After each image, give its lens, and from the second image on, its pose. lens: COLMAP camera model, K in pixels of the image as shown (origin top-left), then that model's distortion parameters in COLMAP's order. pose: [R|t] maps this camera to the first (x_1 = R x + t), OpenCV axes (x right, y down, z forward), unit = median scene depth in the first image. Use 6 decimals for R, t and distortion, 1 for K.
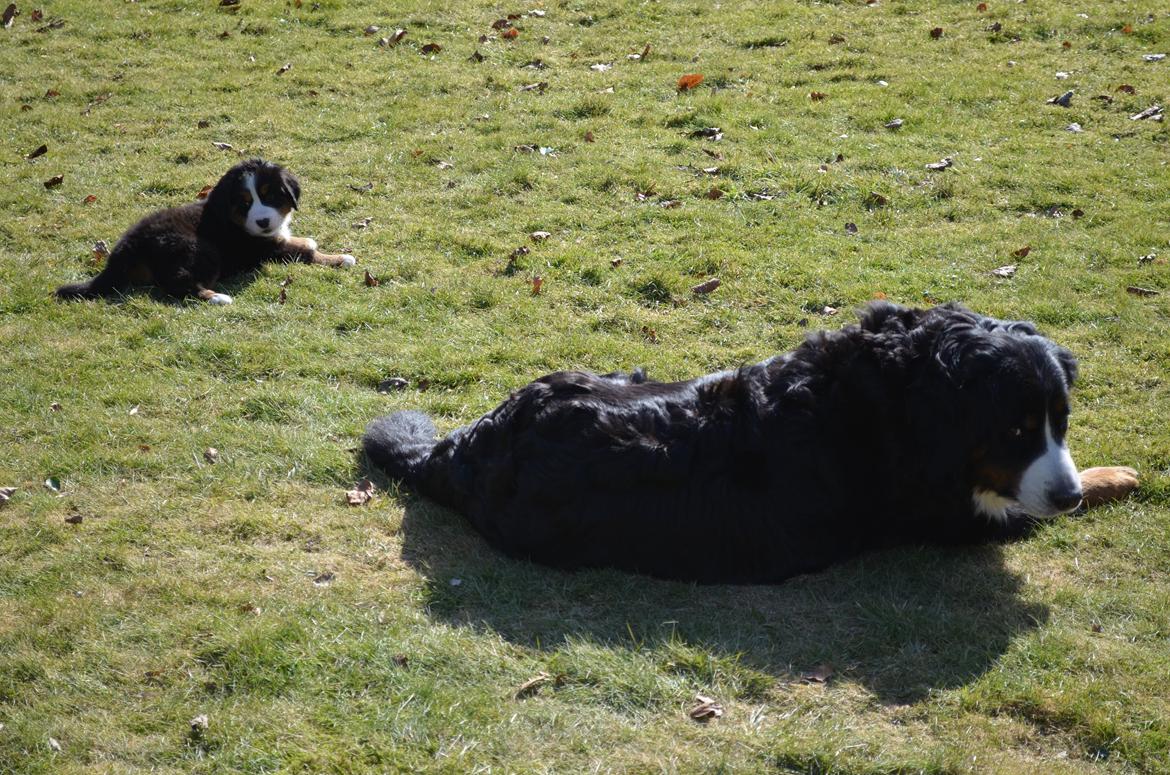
lens RADIAL K [[1905.8, 0, 585.0], [0, 1905.8, 387.5], [0, 0, 1]] dist [0.033371, 0.182400]
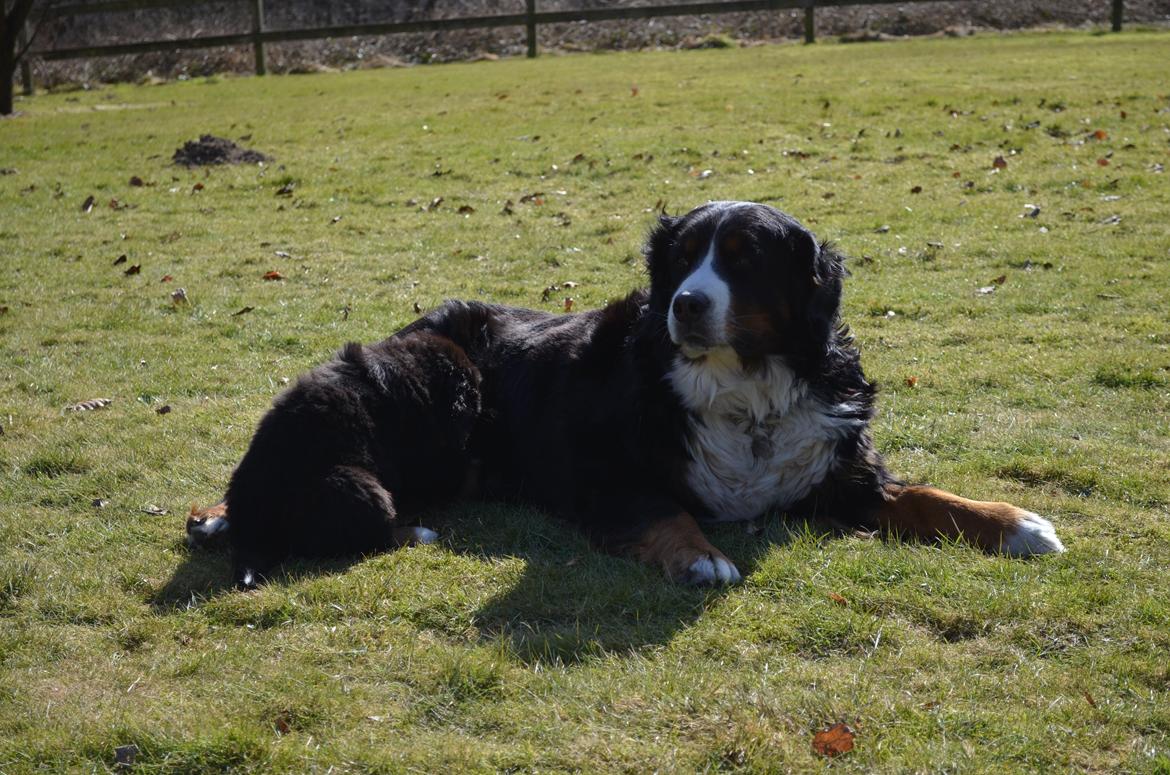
lens RADIAL K [[1905.8, 0, 585.0], [0, 1905.8, 387.5], [0, 0, 1]] dist [0.033371, 0.182400]
pose [[0.999938, -0.011092, -0.000349, -0.013010], [0.010636, 0.966798, -0.255320, 0.233989], [0.003169, 0.255300, 0.966857, -0.060531]]
